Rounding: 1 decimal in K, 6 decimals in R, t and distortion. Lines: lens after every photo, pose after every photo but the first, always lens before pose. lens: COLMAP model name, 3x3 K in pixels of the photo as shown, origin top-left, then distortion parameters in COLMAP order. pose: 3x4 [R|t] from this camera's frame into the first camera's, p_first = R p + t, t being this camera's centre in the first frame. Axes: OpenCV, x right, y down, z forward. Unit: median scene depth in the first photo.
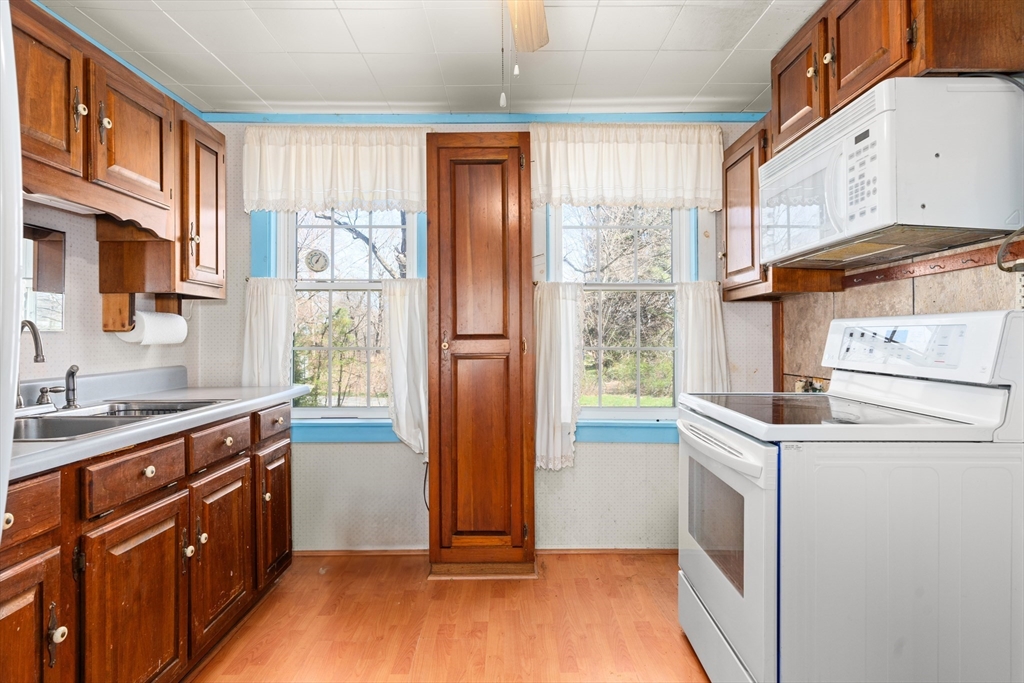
lens RADIAL K [[539.5, 0, 512.5], [0, 539.5, 336.6], [0, 0, 1]] dist [0.000749, 0.000531]
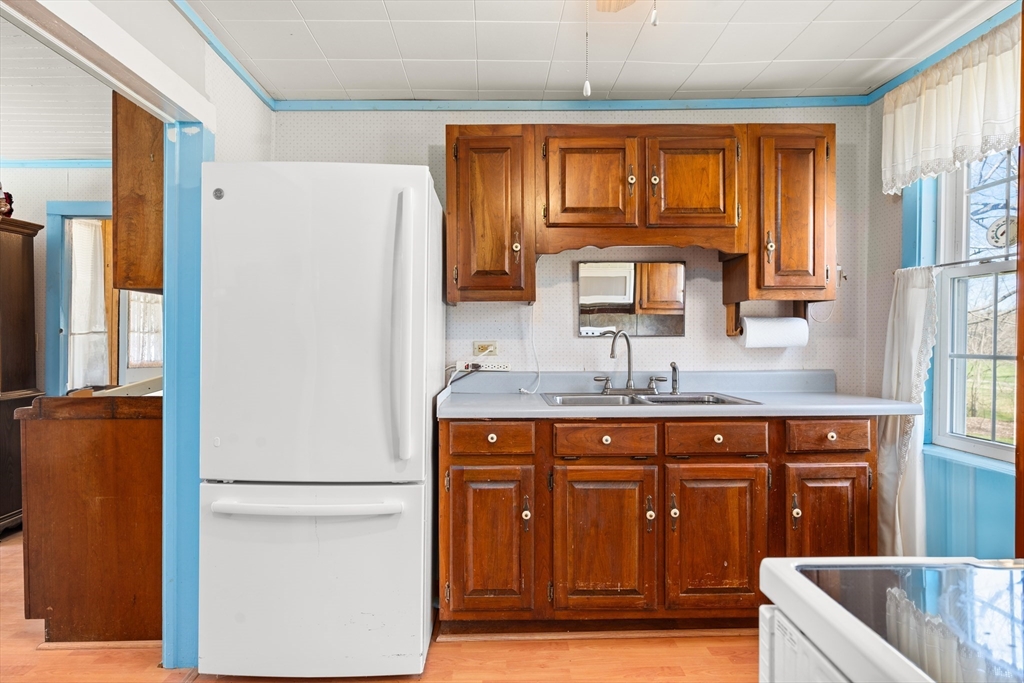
lens RADIAL K [[627.5, 0, 509.1], [0, 627.5, 341.4], [0, 0, 1]] dist [0.000320, -0.000479]
pose [[0.020634, 0.009198, -0.999745, 0.806228], [0.004078, 0.999949, 0.009284, -0.015938], [0.999779, -0.004268, 0.020595, 0.626823]]
